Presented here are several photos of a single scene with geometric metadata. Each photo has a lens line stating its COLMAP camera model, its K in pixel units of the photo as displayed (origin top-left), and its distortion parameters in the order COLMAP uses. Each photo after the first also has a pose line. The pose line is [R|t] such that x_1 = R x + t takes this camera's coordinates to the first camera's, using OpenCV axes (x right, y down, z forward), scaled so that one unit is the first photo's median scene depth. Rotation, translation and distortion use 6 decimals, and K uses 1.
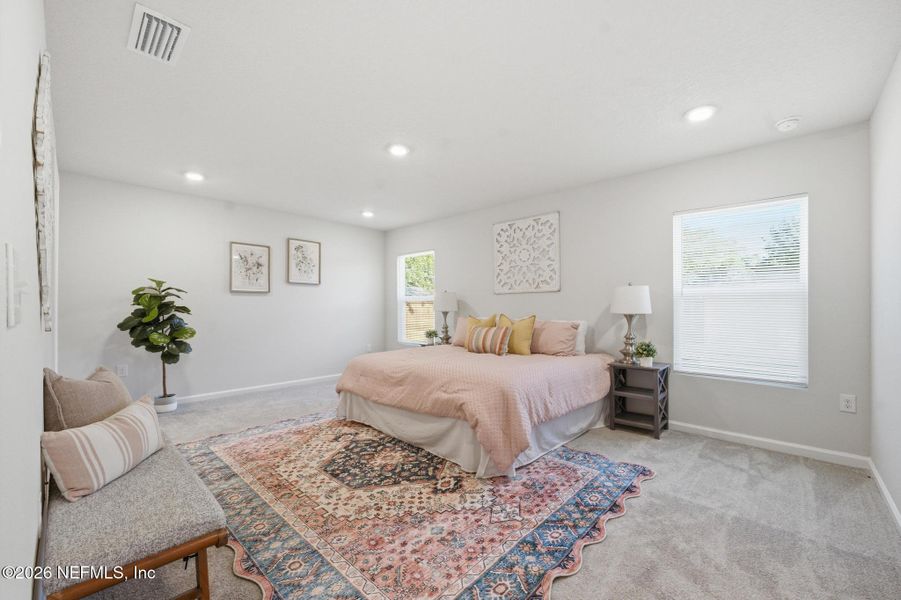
lens RADIAL K [[360.7, 0, 448.5], [0, 360.7, 307.9], [0, 0, 1]] dist [-0.002060, 0.000068]
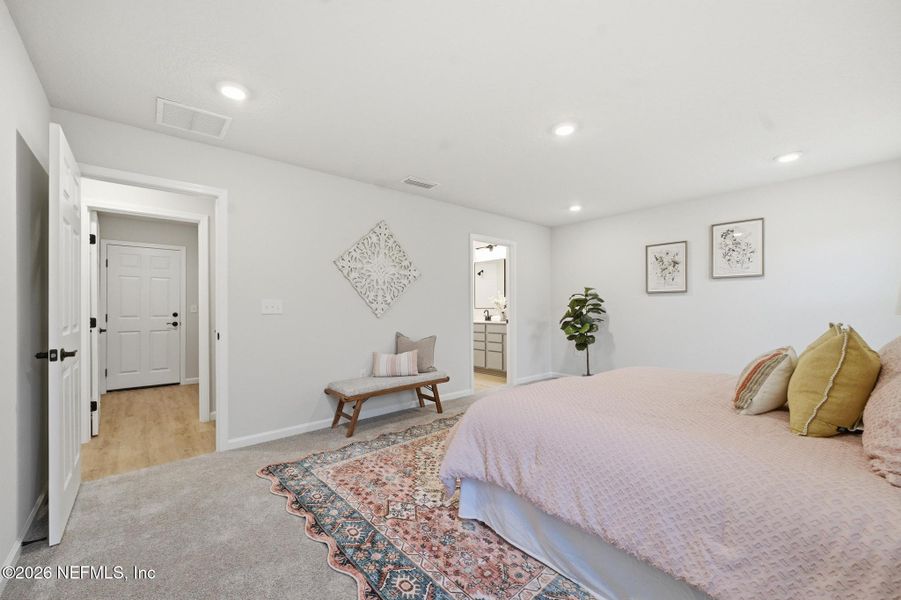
lens RADIAL K [[360.7, 0, 448.5], [0, 360.7, 307.9], [0, 0, 1]] dist [-0.002060, 0.000068]
pose [[-0.093168, -0.003349, -0.995645, 0.996799], [0.001956, 0.999992, -0.003546, 0.001003], [0.995648, -0.002277, -0.093161, 1.056447]]
